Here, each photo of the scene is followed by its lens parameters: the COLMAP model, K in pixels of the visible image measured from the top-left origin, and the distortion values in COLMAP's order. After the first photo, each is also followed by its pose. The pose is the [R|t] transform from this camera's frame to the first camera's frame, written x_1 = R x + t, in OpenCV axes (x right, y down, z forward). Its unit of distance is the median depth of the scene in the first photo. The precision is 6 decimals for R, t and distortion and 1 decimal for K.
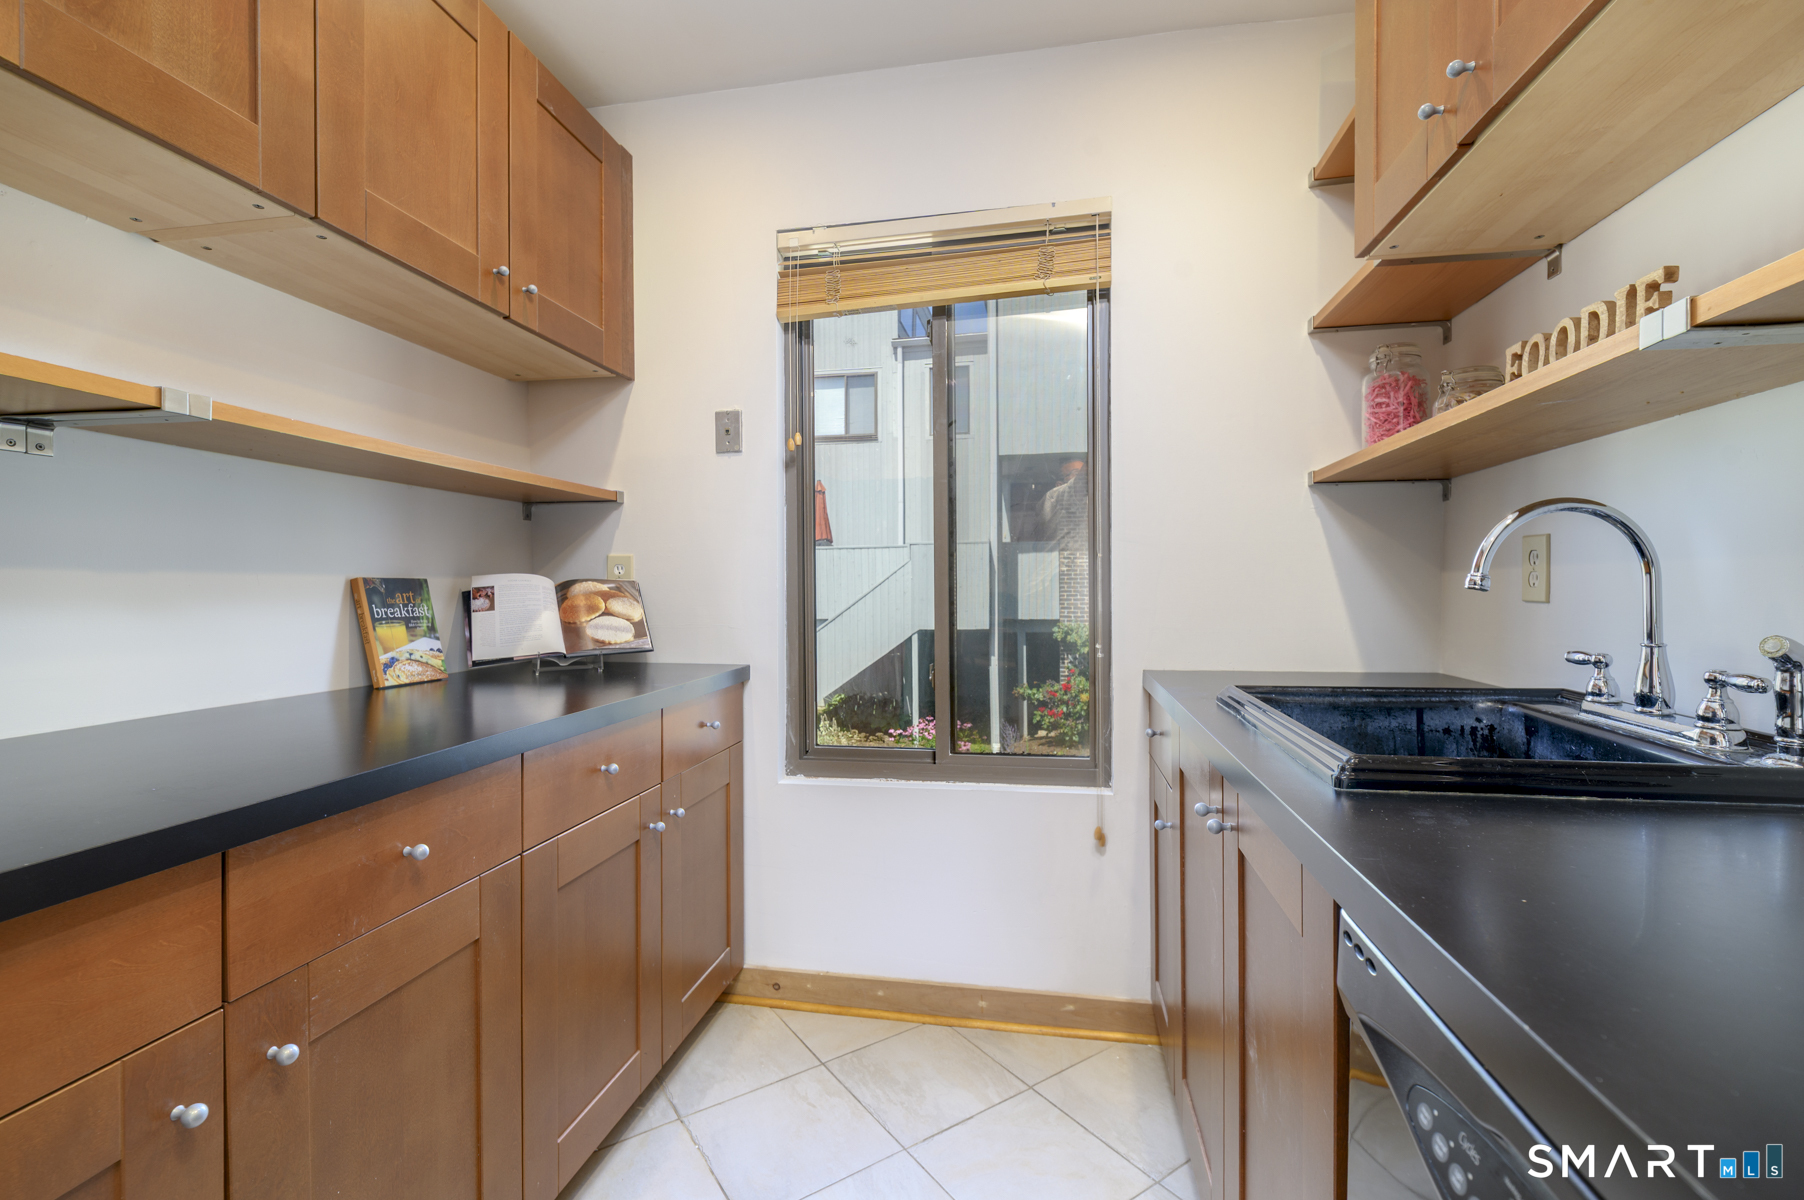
lens RADIAL K [[801.8, 0, 895.3], [0, 801.8, 595.7], [0, 0, 1]] dist [0.000755, -0.000656]
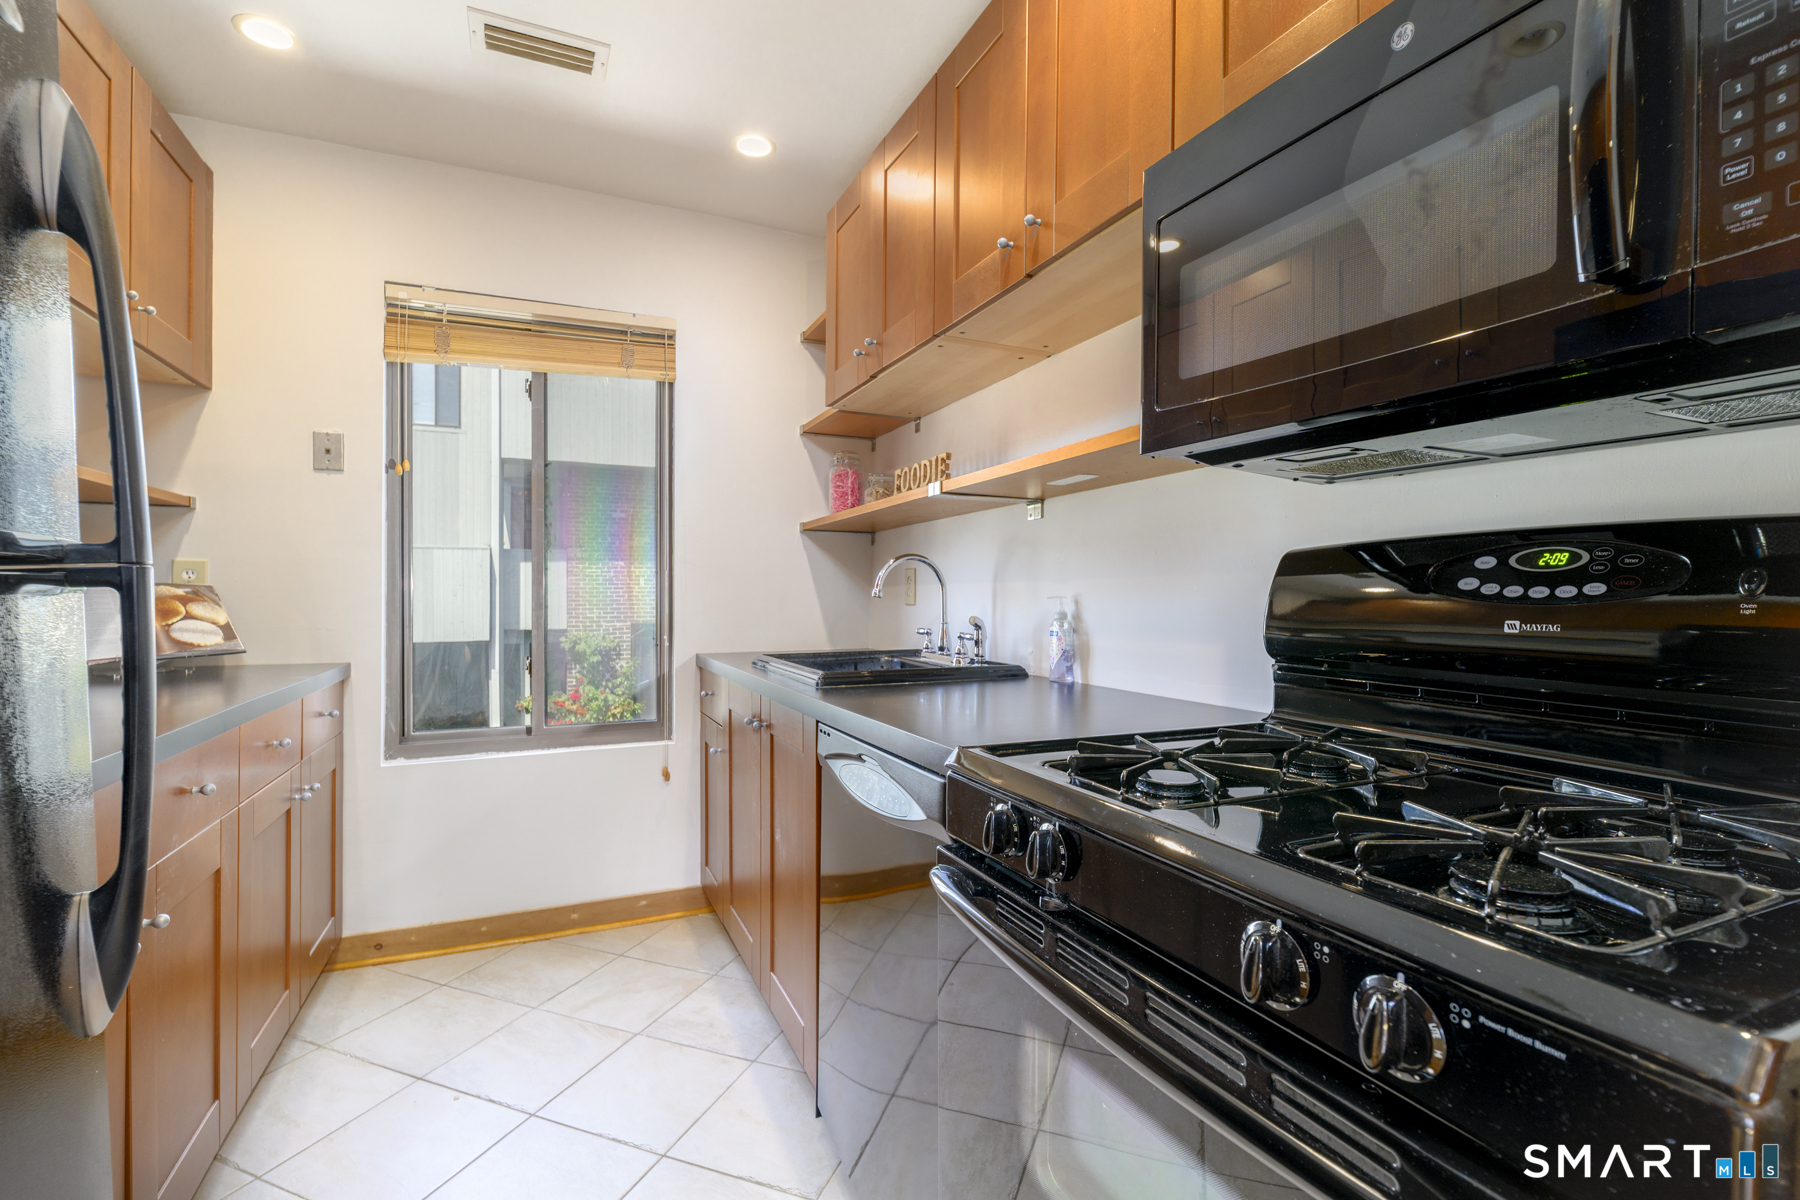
lens RADIAL K [[816.0, 0, 903.1], [0, 816.0, 594.7], [0, 0, 1]] dist [0.000461, 0.000122]
pose [[0.817767, 0.008572, 0.575485, -0.231319], [-0.000260, 0.999894, -0.014525, 0.009018], [-0.575549, 0.011729, 0.817683, -0.409432]]
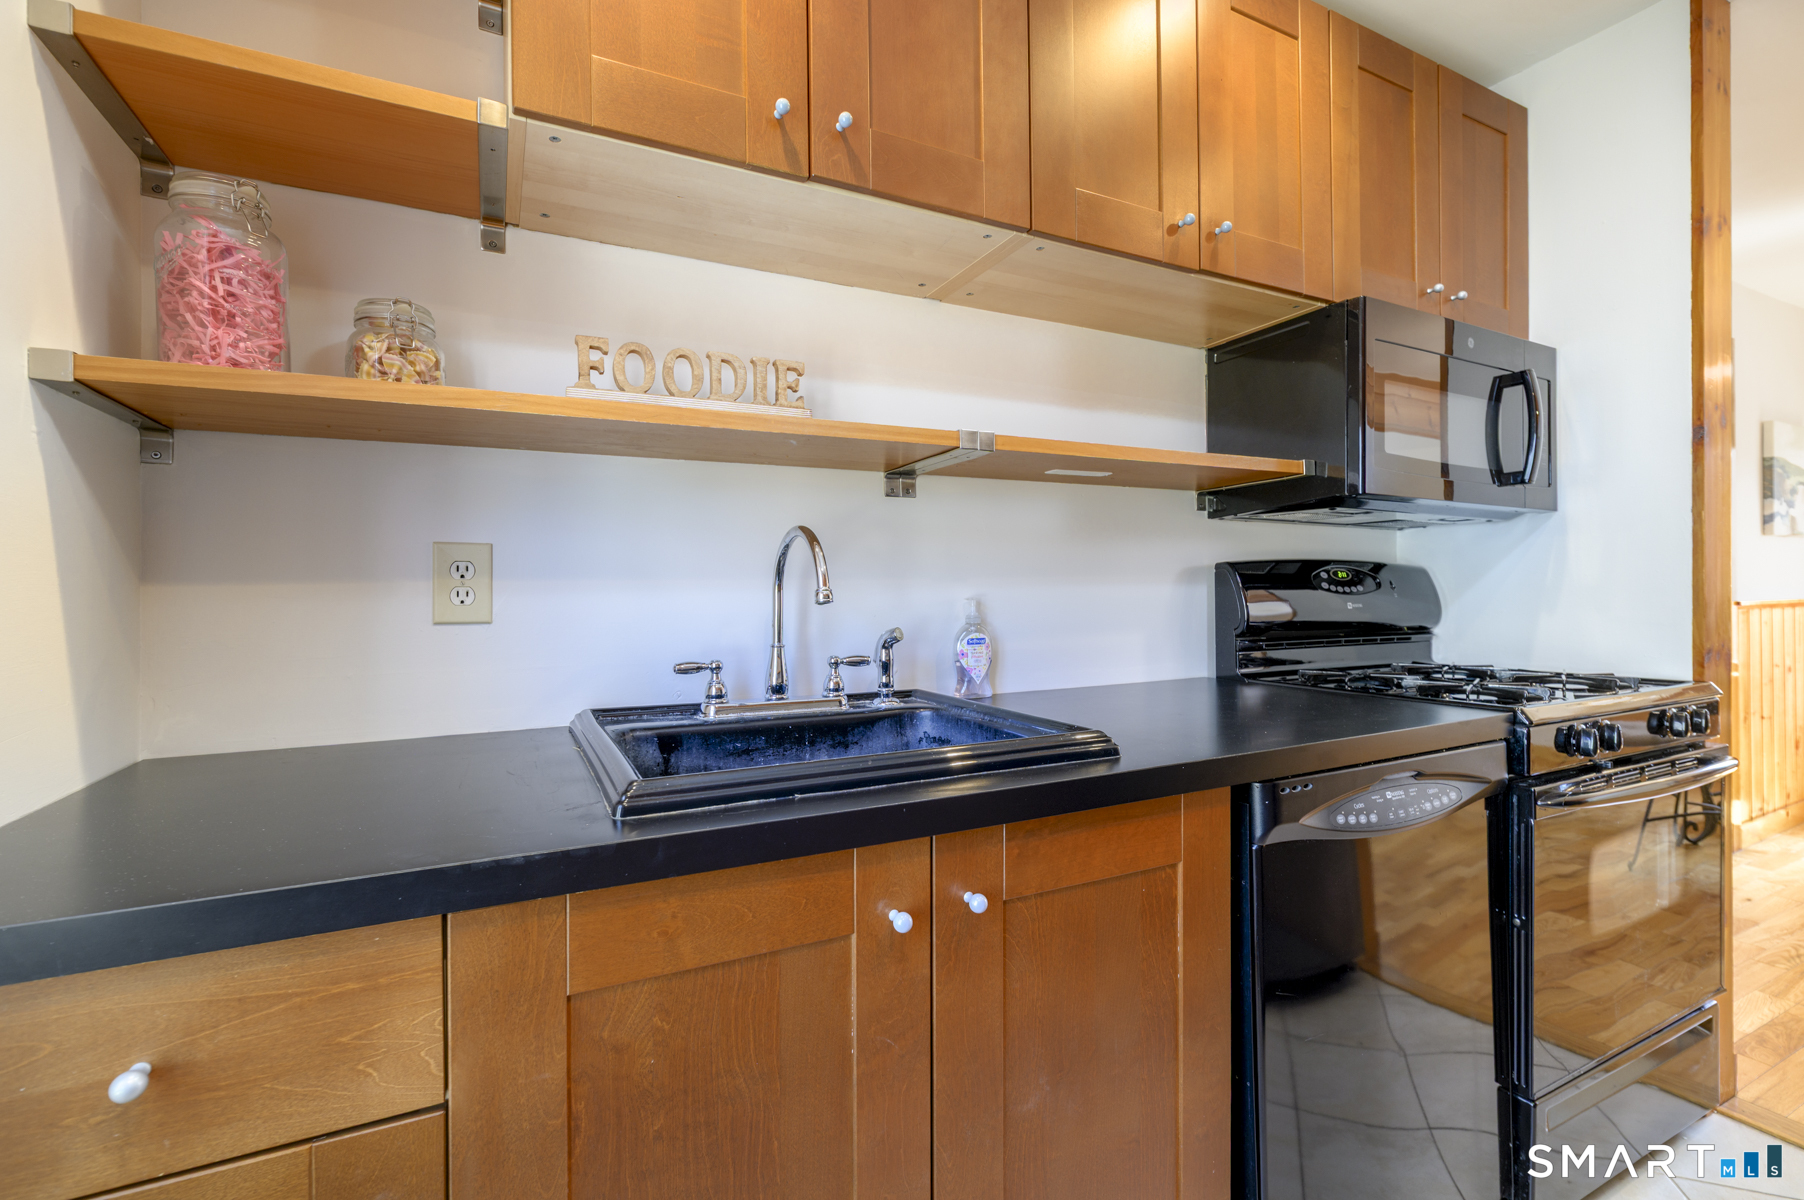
lens RADIAL K [[801.8, 0, 895.3], [0, 801.8, 595.7], [0, 0, 1]] dist [0.000755, -0.000656]
pose [[-0.610696, 0.005703, 0.791844, -0.105075], [0.022311, 0.999701, 0.010007, -0.015070], [-0.791550, 0.023778, -0.610641, 0.892983]]
